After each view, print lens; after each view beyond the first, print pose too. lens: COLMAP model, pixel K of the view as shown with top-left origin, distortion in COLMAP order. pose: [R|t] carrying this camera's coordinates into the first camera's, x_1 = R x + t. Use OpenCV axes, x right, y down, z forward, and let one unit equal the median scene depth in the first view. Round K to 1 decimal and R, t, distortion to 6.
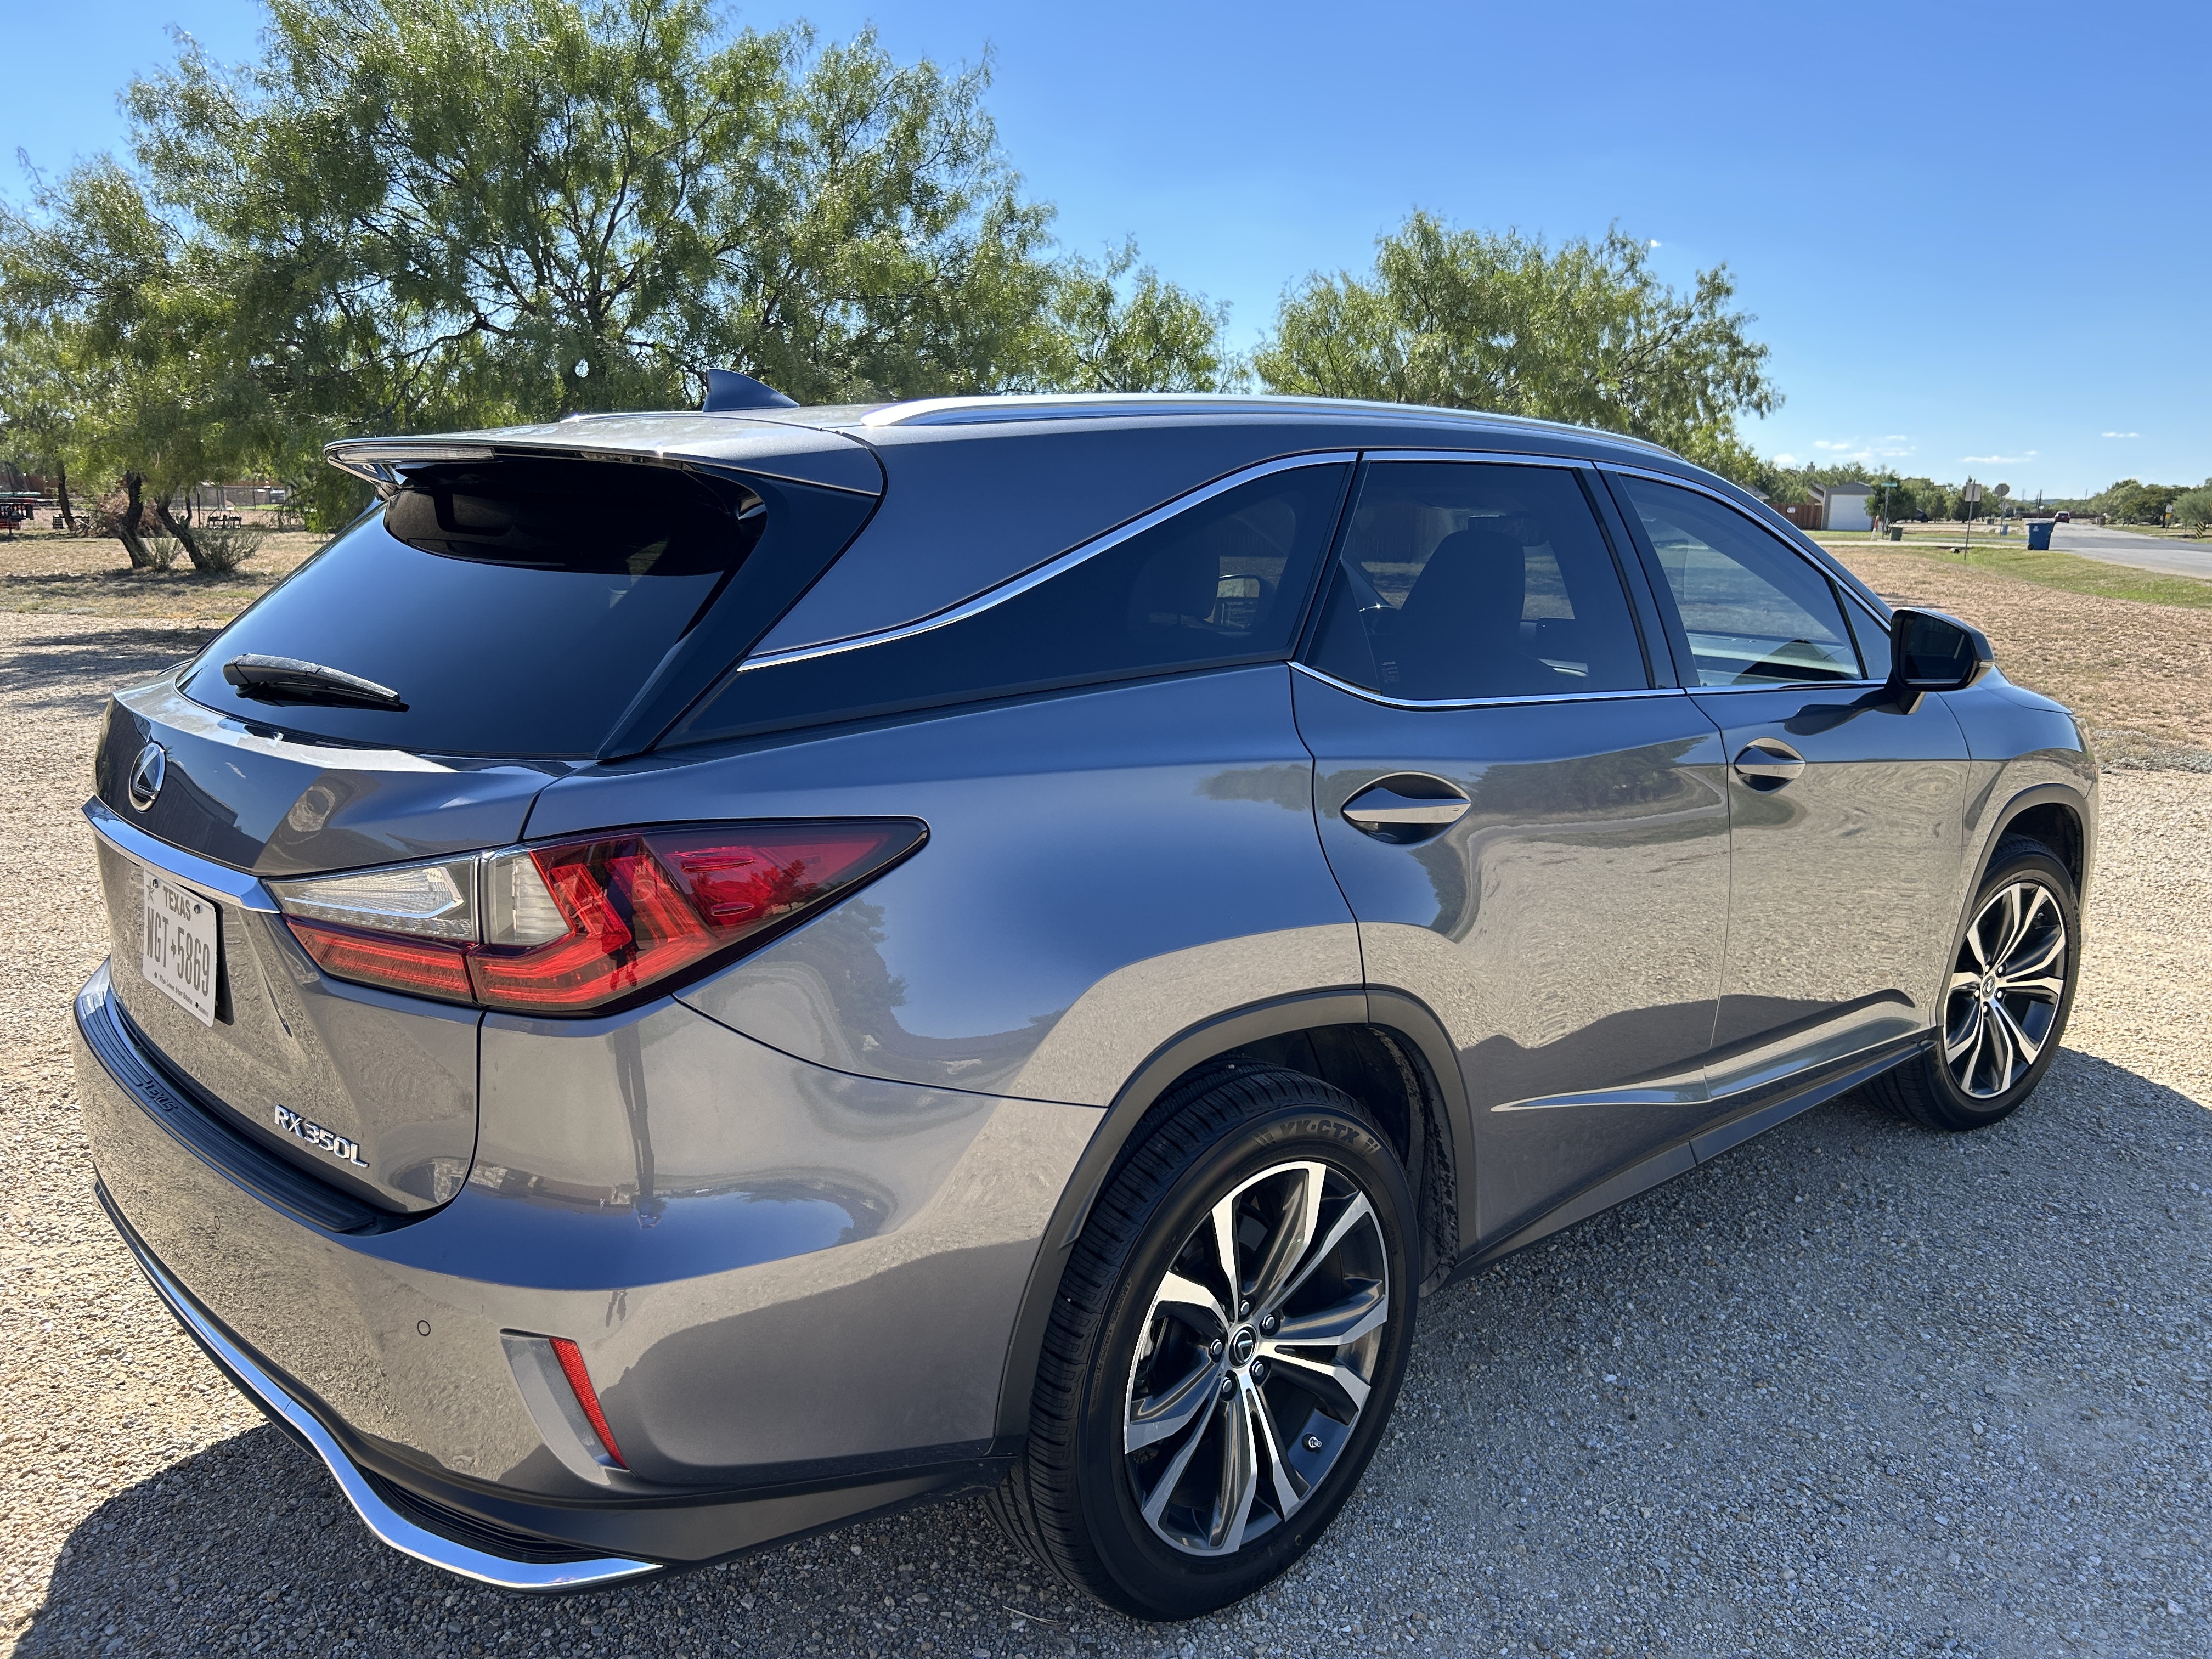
lens RADIAL K [[1678.9, 0, 1101.4], [0, 1678.9, 809.7], [0, 0, 1]] dist [0.046579, -0.056195]
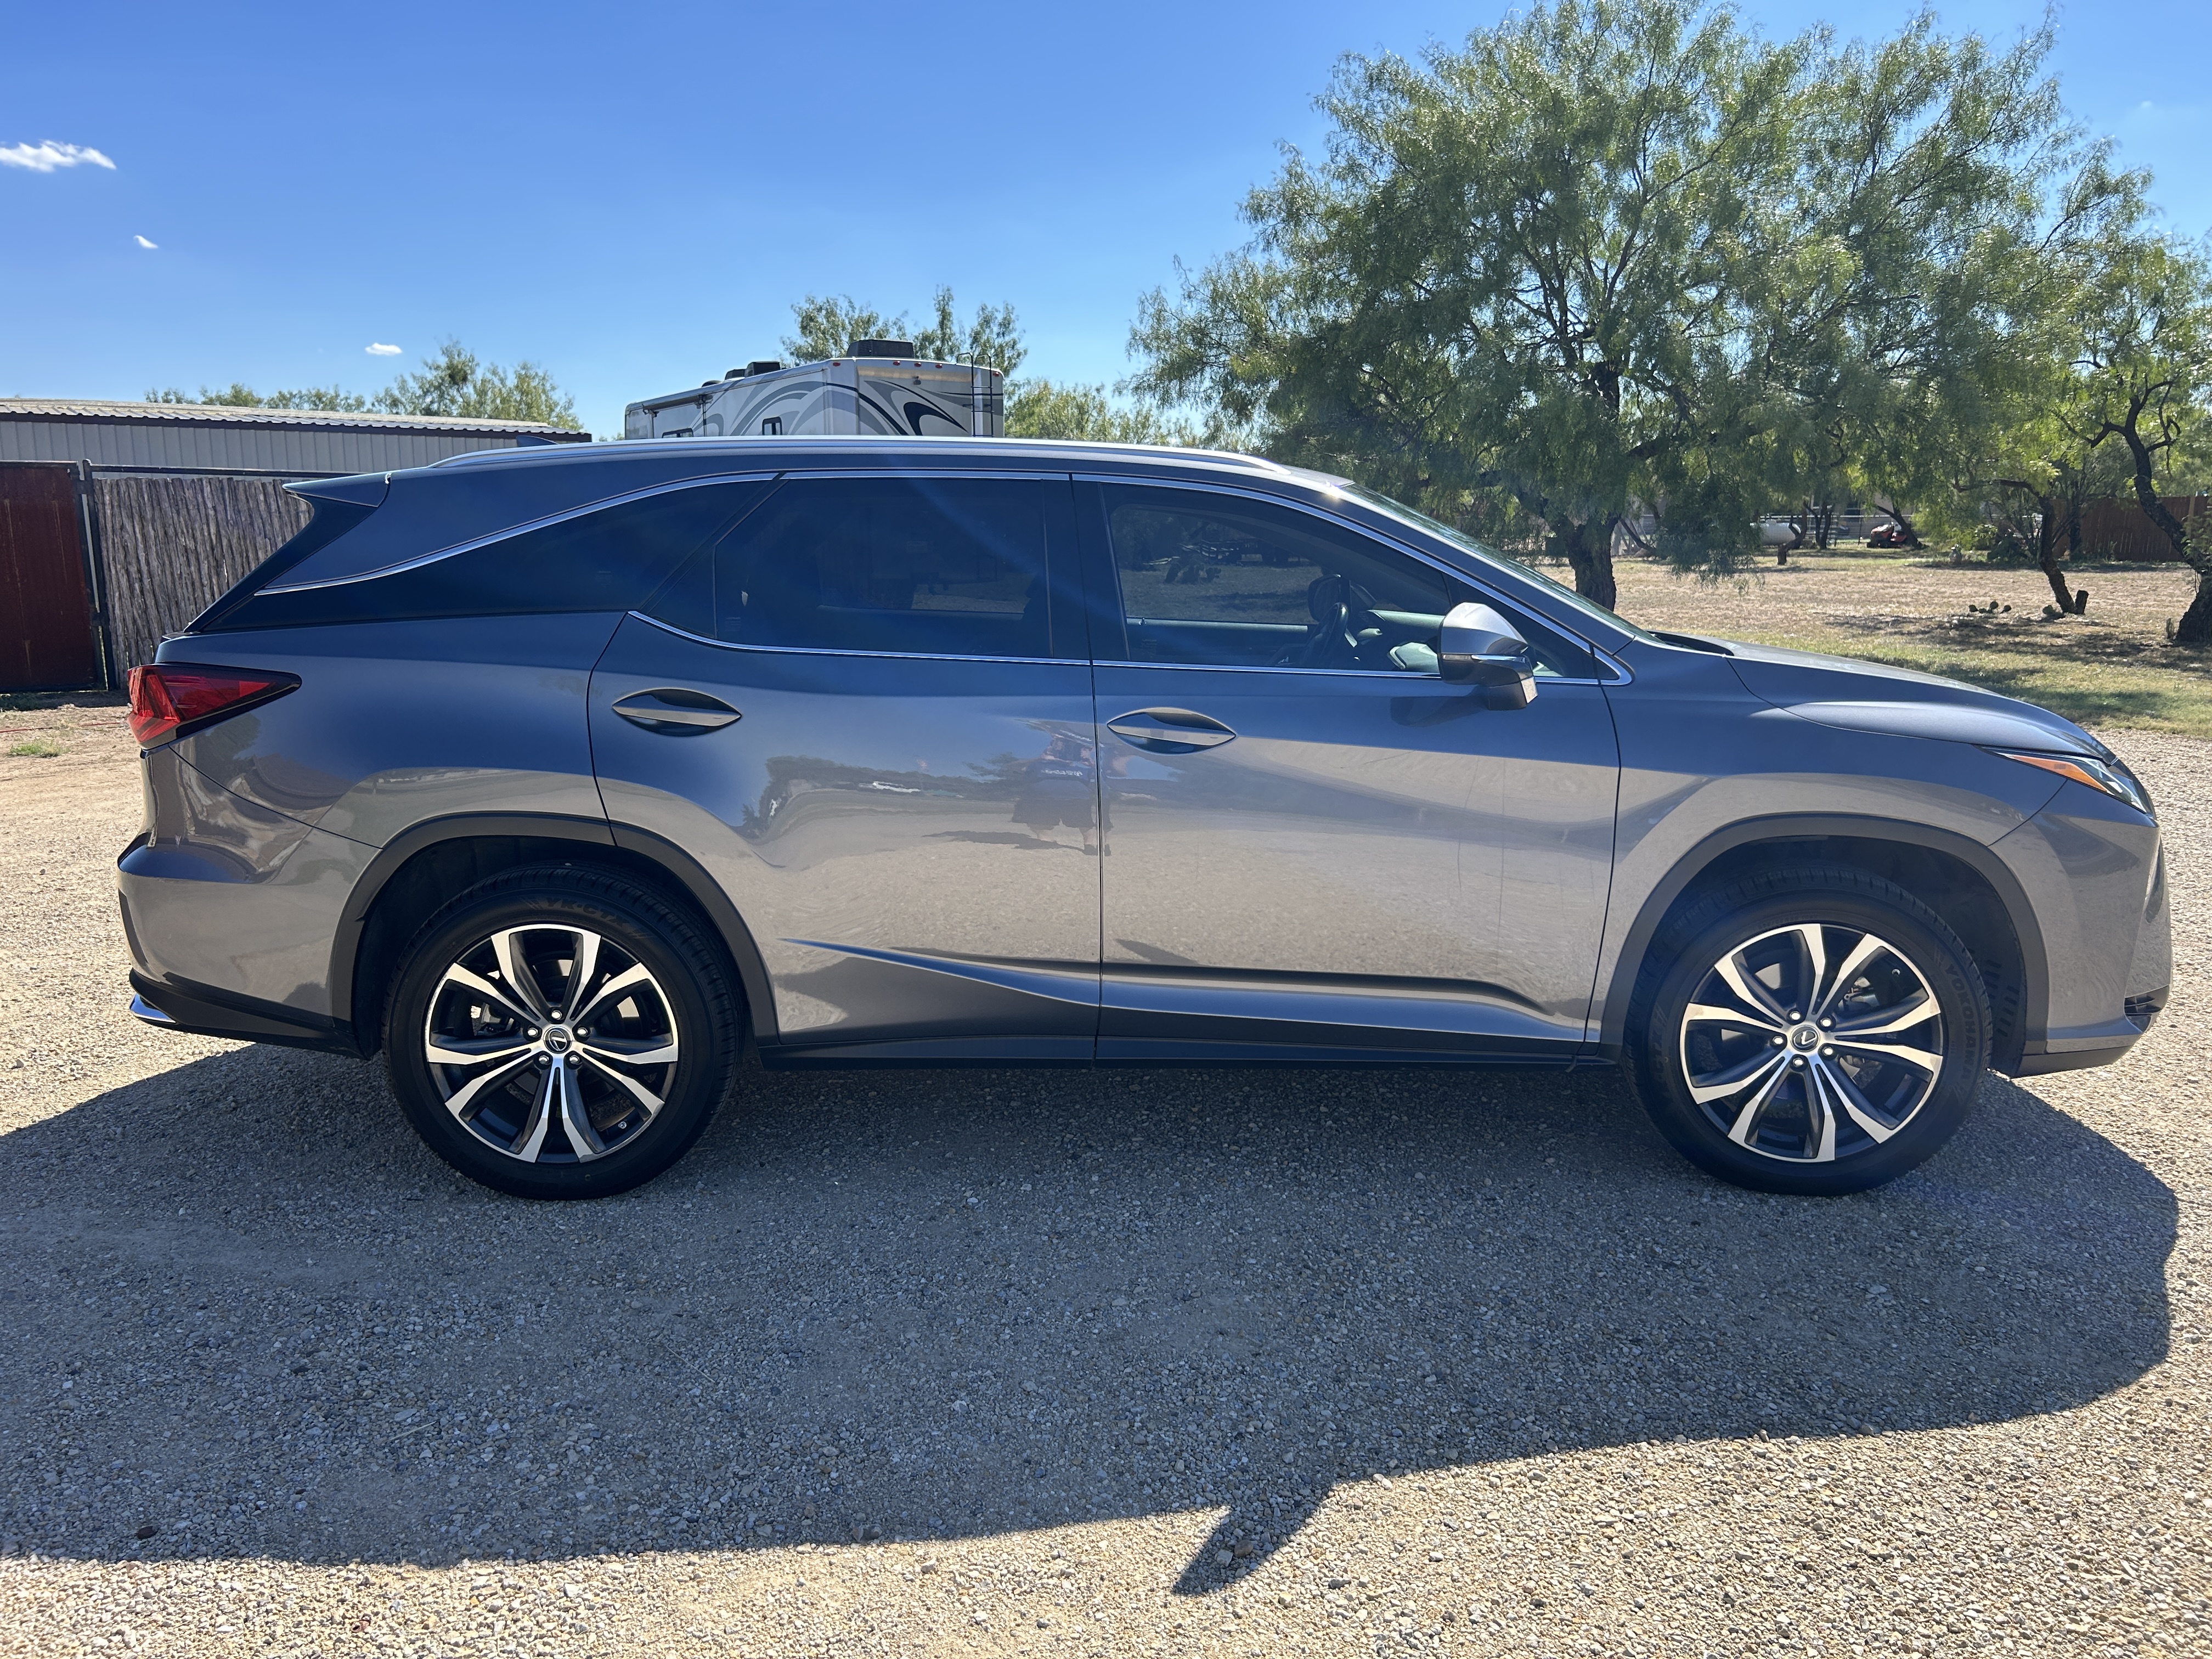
lens RADIAL K [[1678.9, 0, 1090.6], [0, 1678.9, 835.3], [0, 0, 1]] dist [0.046579, -0.056195]
pose [[0.735616, 0.110386, -0.668344, 1.450743], [-0.110856, 0.992949, 0.041984, 0.003476], [0.668266, 0.043206, 0.742667, 0.141539]]
